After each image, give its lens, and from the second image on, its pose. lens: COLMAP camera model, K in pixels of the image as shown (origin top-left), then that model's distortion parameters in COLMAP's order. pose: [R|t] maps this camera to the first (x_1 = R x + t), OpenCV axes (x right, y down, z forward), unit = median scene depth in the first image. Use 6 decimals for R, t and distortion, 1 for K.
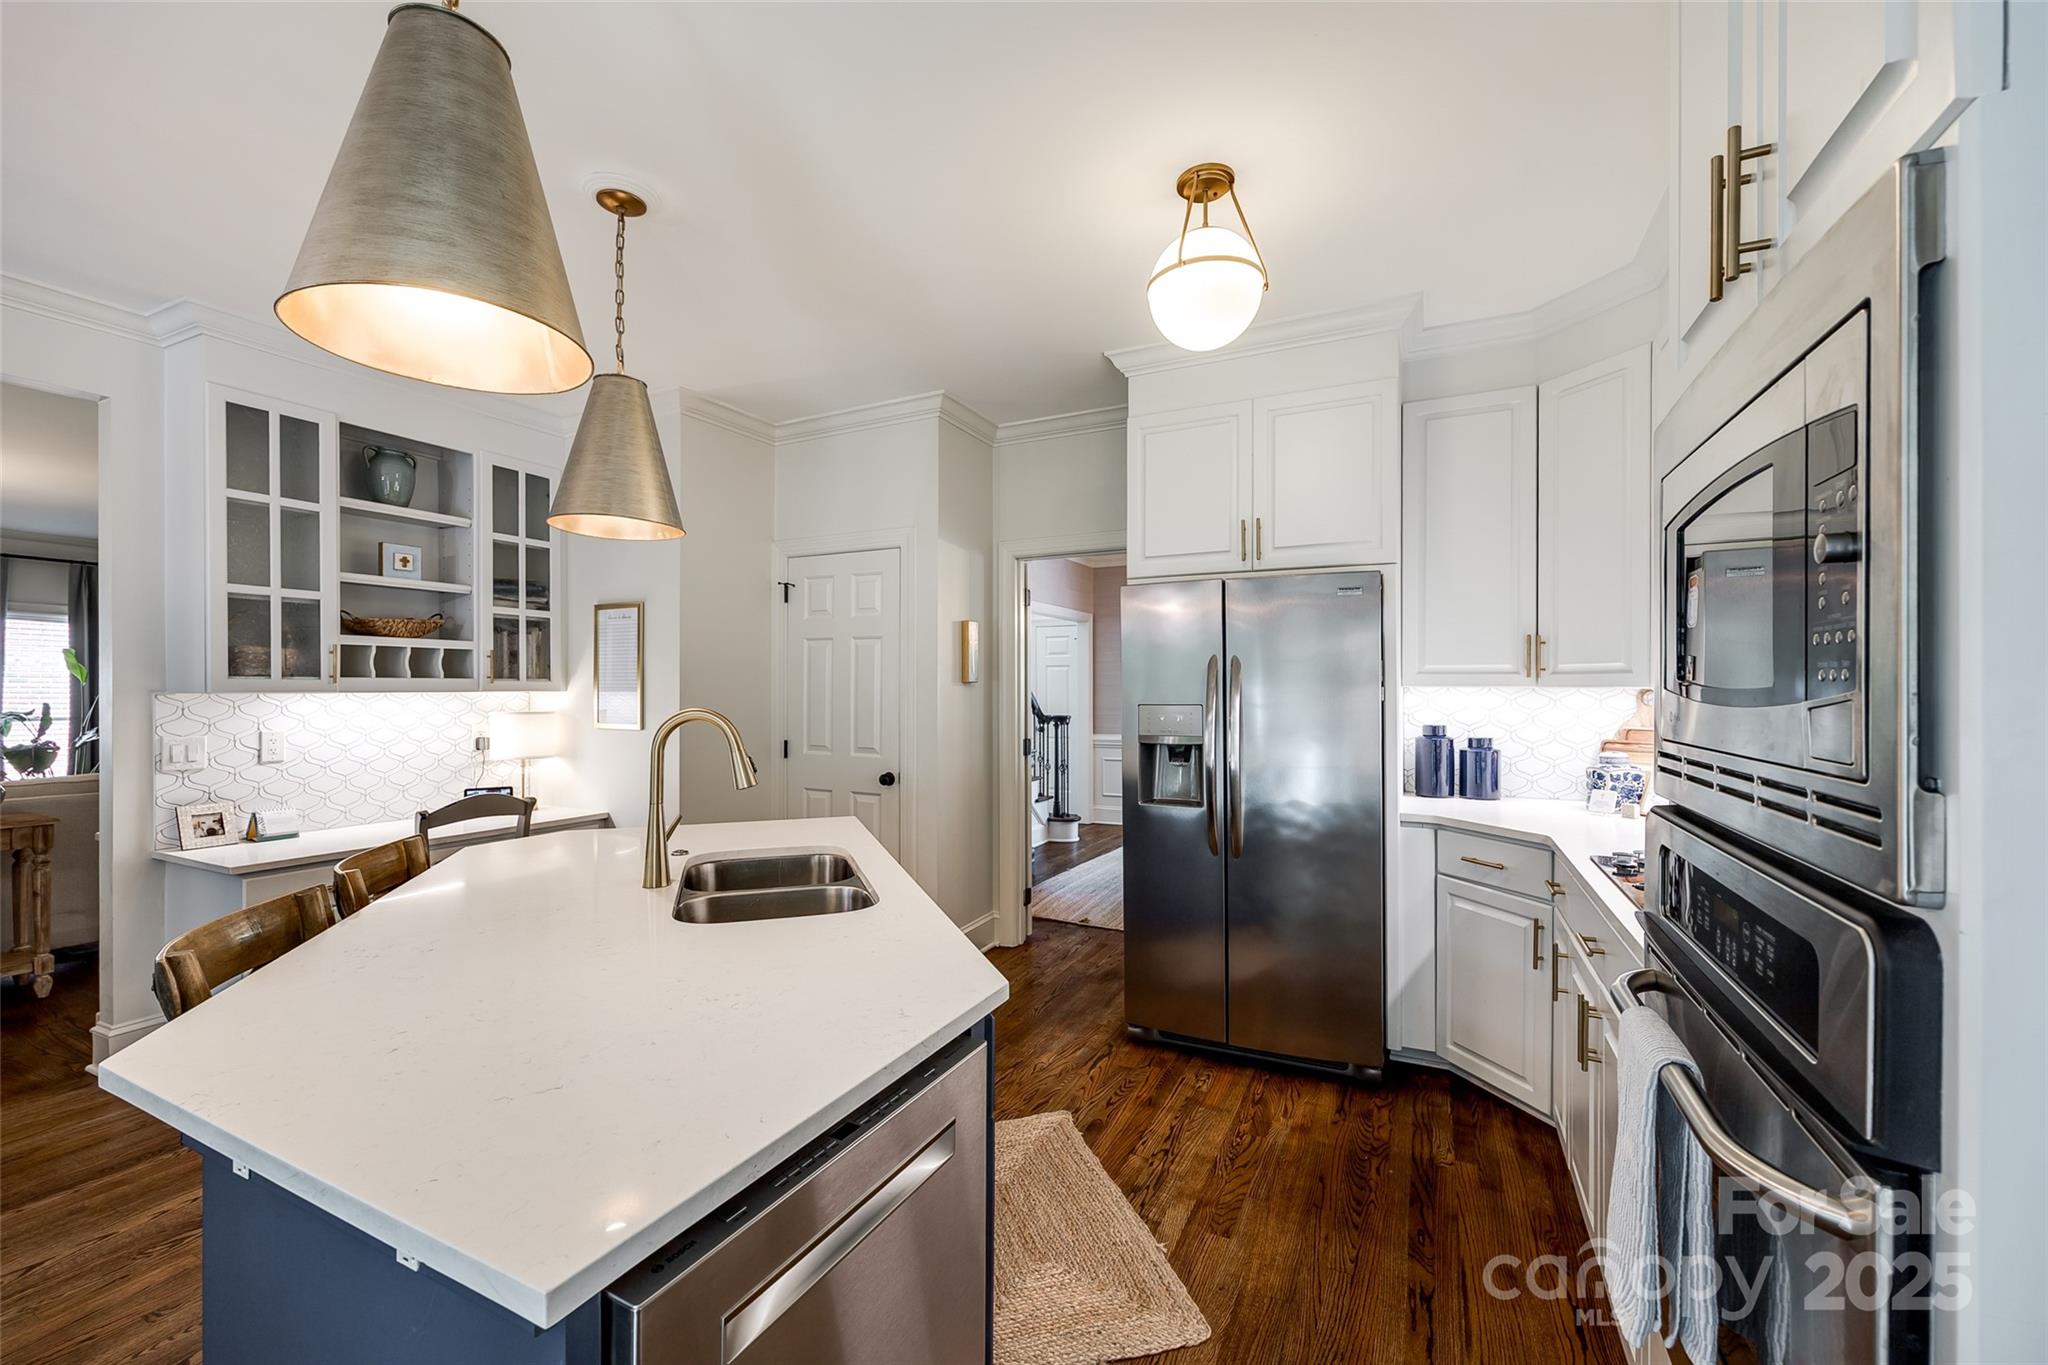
lens RADIAL K [[815.2, 0, 1038.3], [0, 815.2, 687.1], [0, 0, 1]] dist [-0.001730, -0.000090]
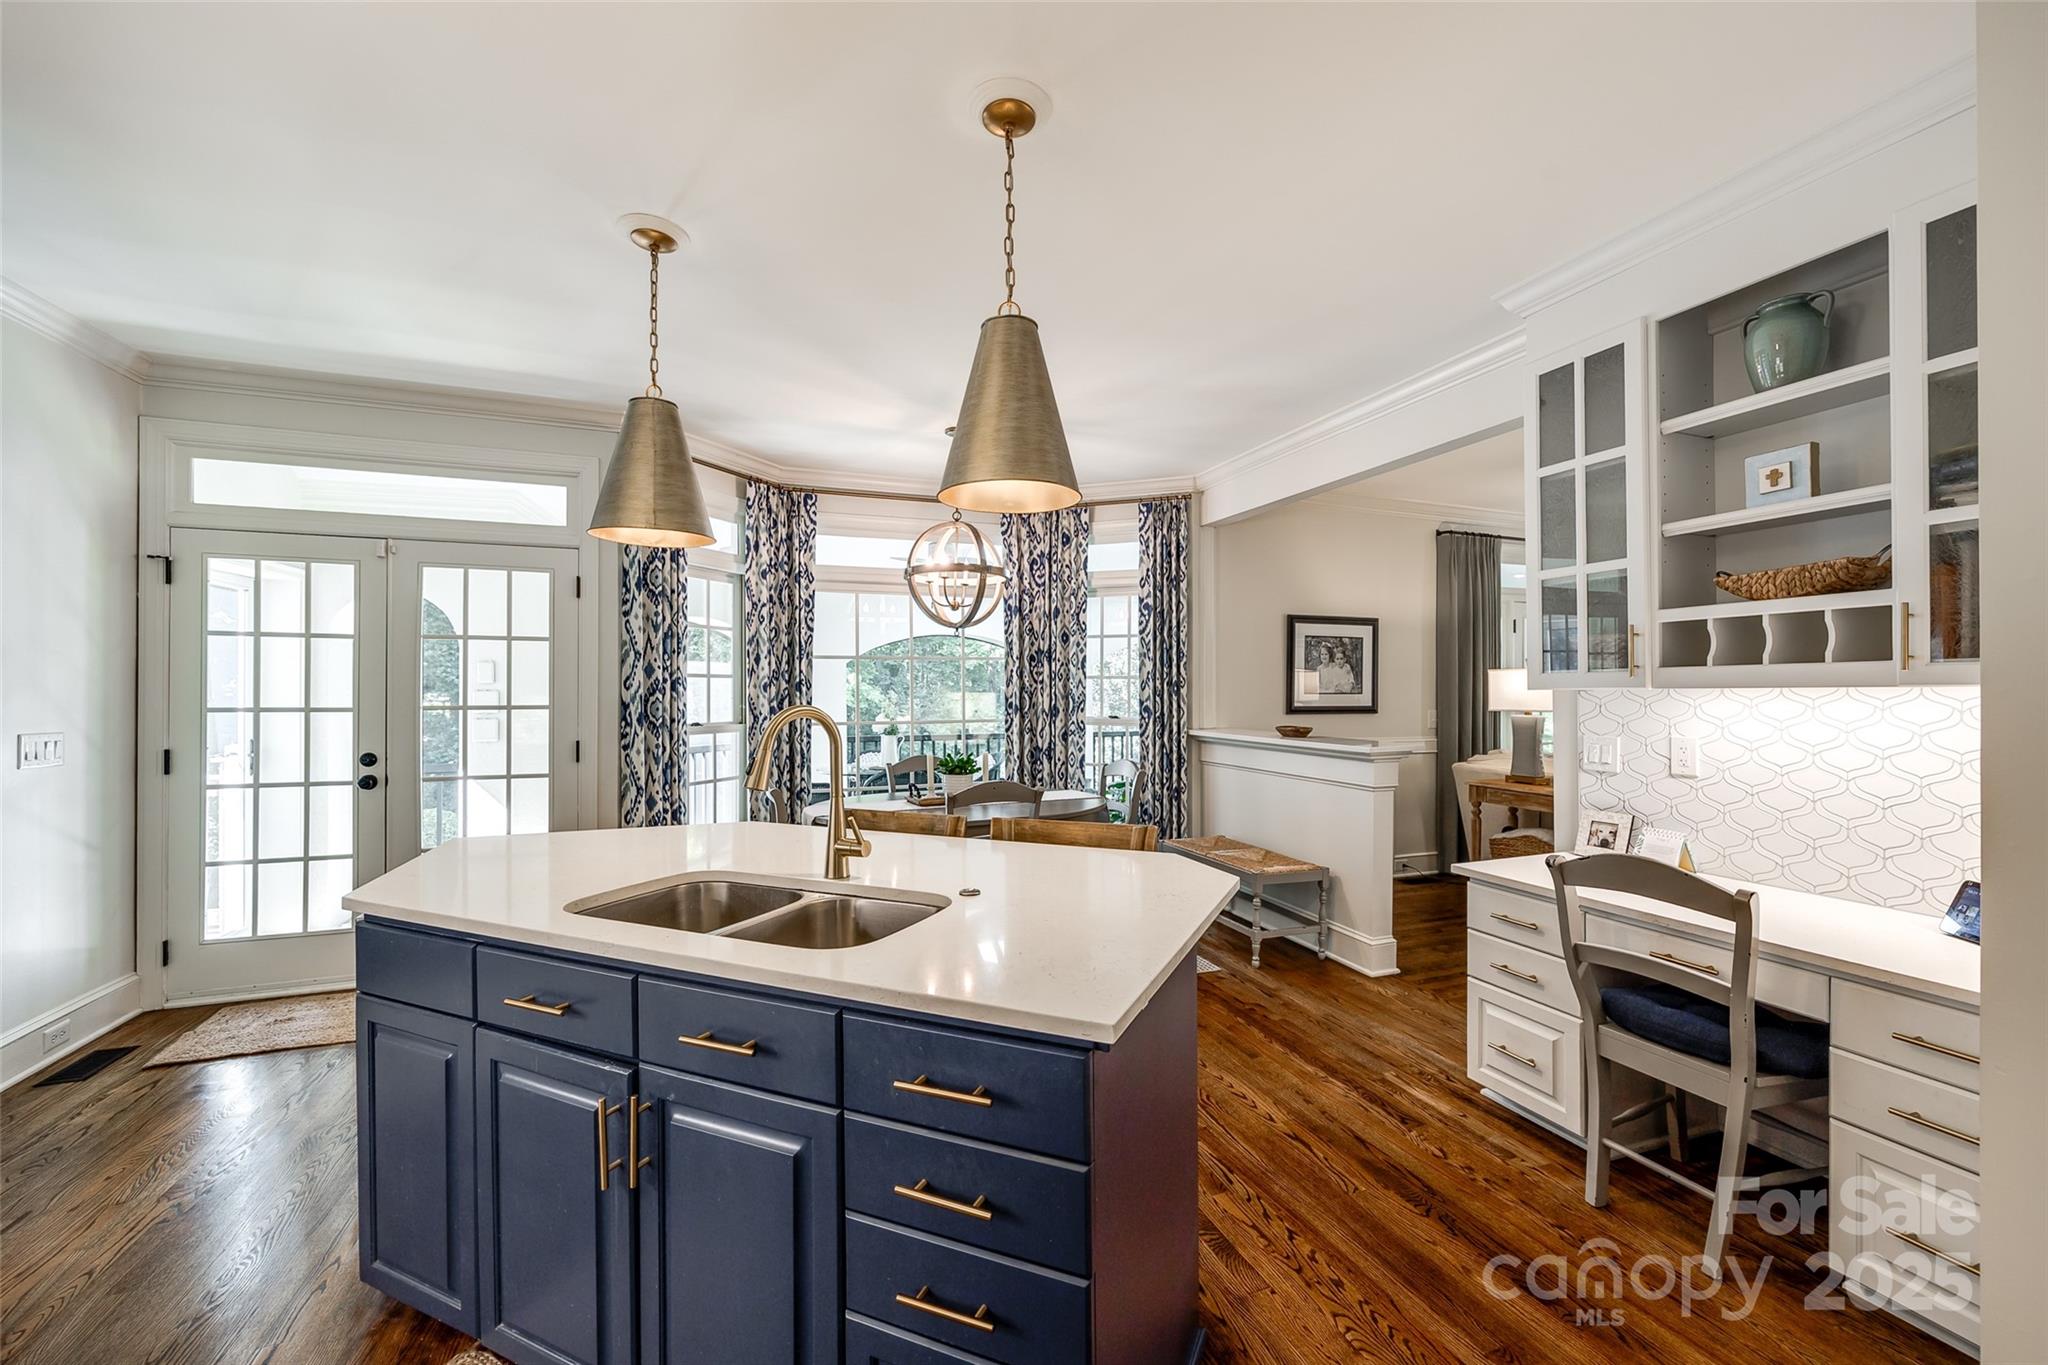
lens RADIAL K [[815.2, 0, 1038.3], [0, 815.2, 687.1], [0, 0, 1]] dist [-0.001730, -0.000090]
pose [[-0.690425, -0.000267, -0.723404, 0.058785], [0.007319, 0.999946, -0.007355, 0.006471], [0.723367, -0.010373, -0.690386, 1.021219]]
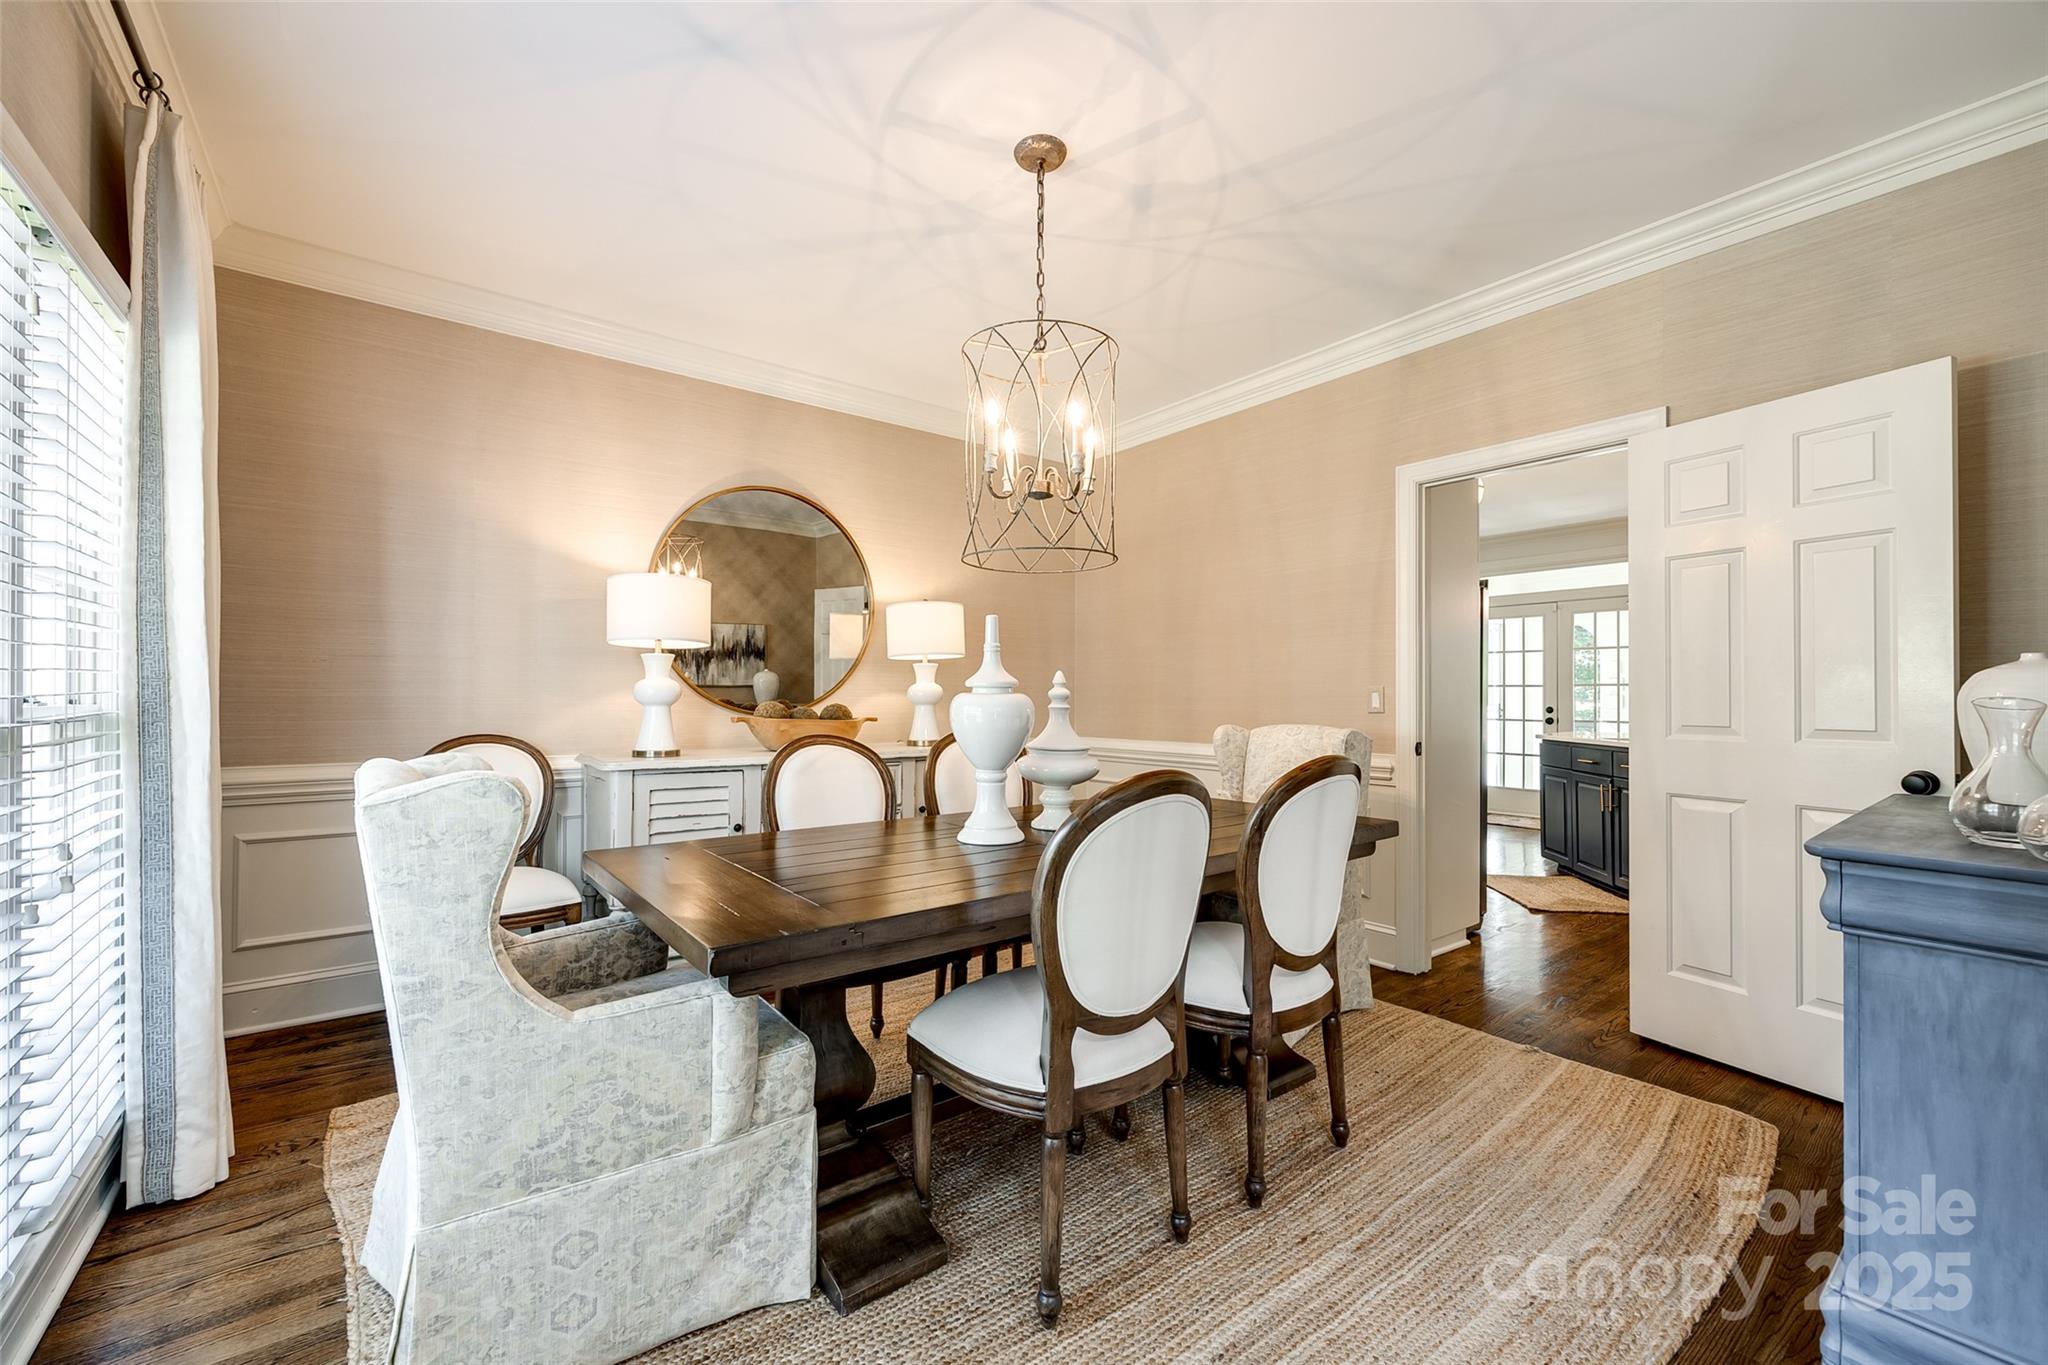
lens RADIAL K [[815.2, 0, 1038.3], [0, 815.2, 687.1], [0, 0, 1]] dist [-0.001730, -0.000090]
pose [[-0.899613, 0.002444, 0.436682, 0.177303], [-0.003065, 0.999924, -0.011911, 0.056593], [-0.436678, -0.012054, -0.899537, 2.261433]]
